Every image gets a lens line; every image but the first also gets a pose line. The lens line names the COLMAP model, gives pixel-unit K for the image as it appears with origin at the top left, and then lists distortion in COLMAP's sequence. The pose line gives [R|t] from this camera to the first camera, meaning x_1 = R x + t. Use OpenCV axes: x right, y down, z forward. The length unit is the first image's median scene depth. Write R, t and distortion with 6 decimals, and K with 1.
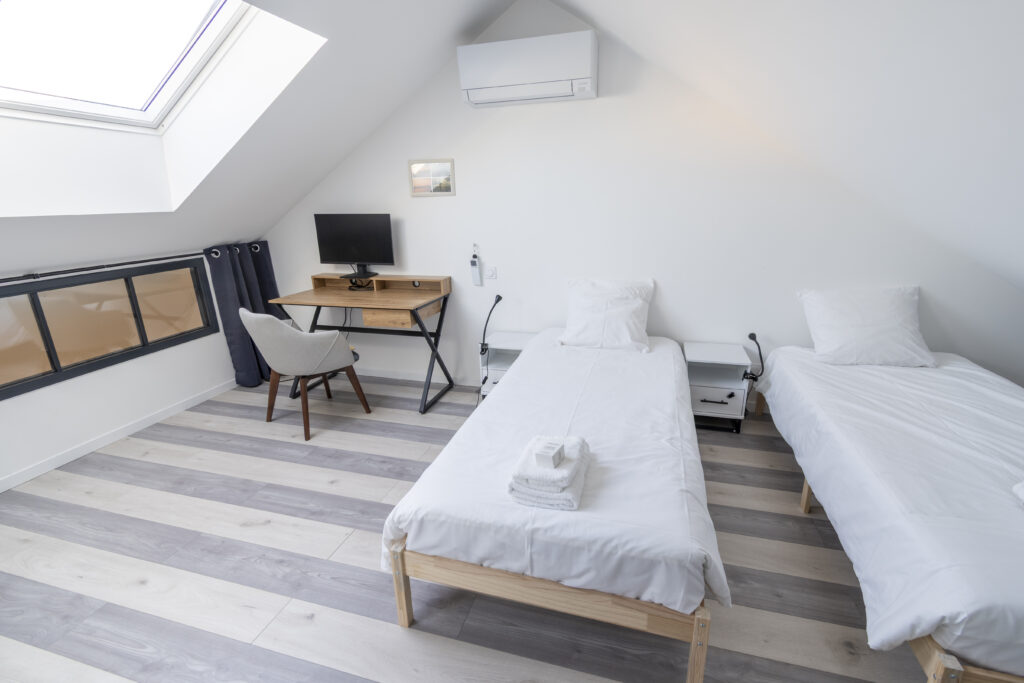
lens RADIAL K [[451.6, 0, 517.0], [0, 451.6, 344.6], [0, 0, 1]] dist [0.002531, 0.000011]
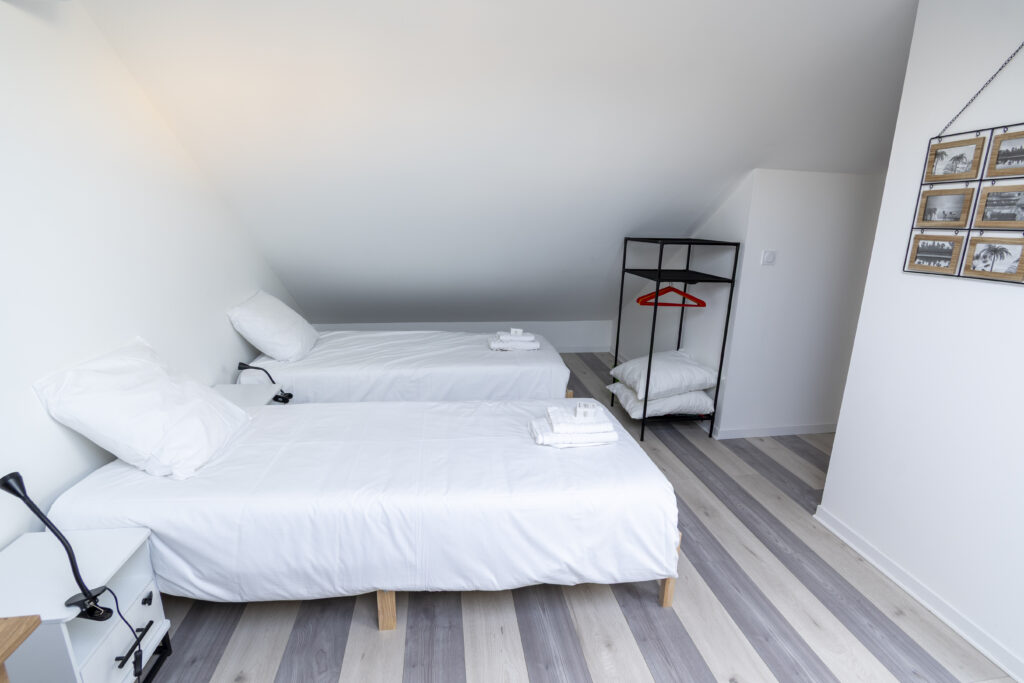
lens RADIAL K [[490.3, 0, 504.9], [0, 490.3, 344.9], [0, 0, 1]] dist [-0.019477, 0.000095]
pose [[-0.397357, -0.216092, 0.891859, -0.550247], [0.263012, 0.904288, 0.336286, -0.243673], [-0.879166, 0.368194, -0.302490, 0.807967]]
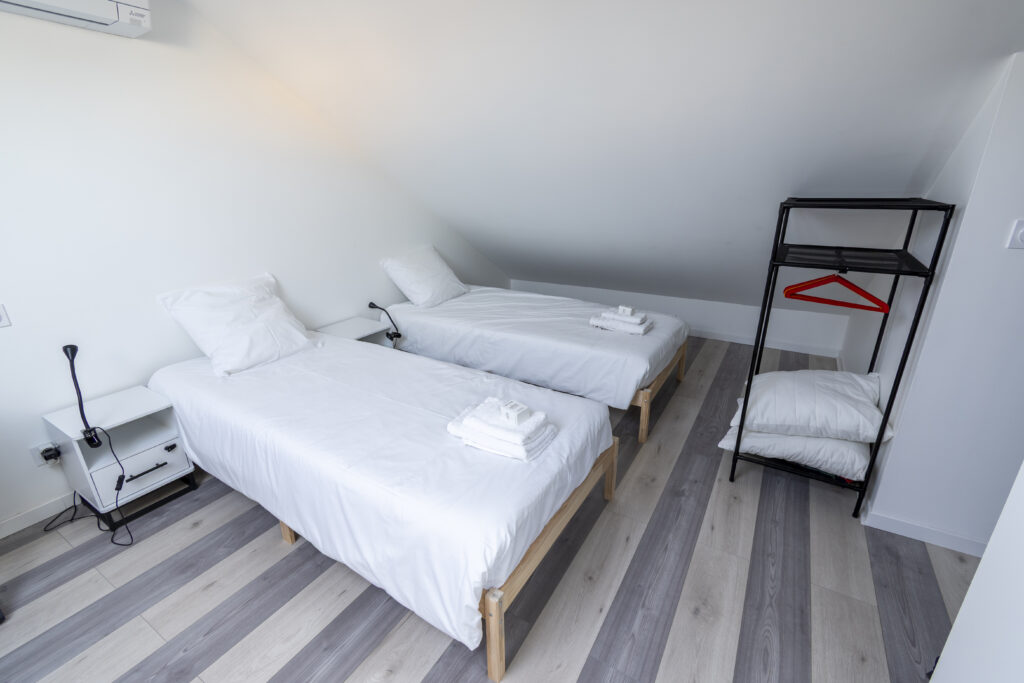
lens RADIAL K [[451.6, 0, 505.1], [0, 451.6, 342.5], [0, 0, 1]] dist [0.002531, 0.000011]
pose [[0.280577, -0.306140, 0.909700, -0.453373], [0.293644, 0.929706, 0.222305, -0.084738], [-0.913811, 0.204754, 0.350750, 0.307833]]
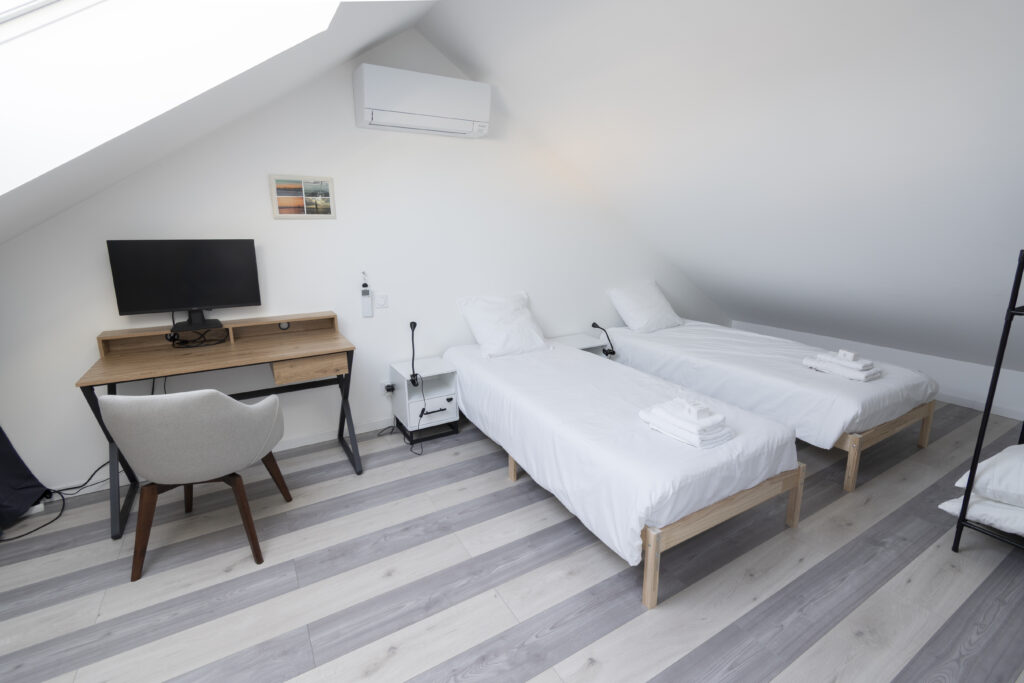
lens RADIAL K [[451.6, 0, 510.3], [0, 451.6, 330.5], [0, 0, 1]] dist [0.002531, 0.000011]
pose [[0.695299, -0.146517, 0.703628, -0.628796], [0.208233, 0.978077, -0.002102, -0.051753], [-0.687894, 0.147980, 0.710566, 0.200062]]
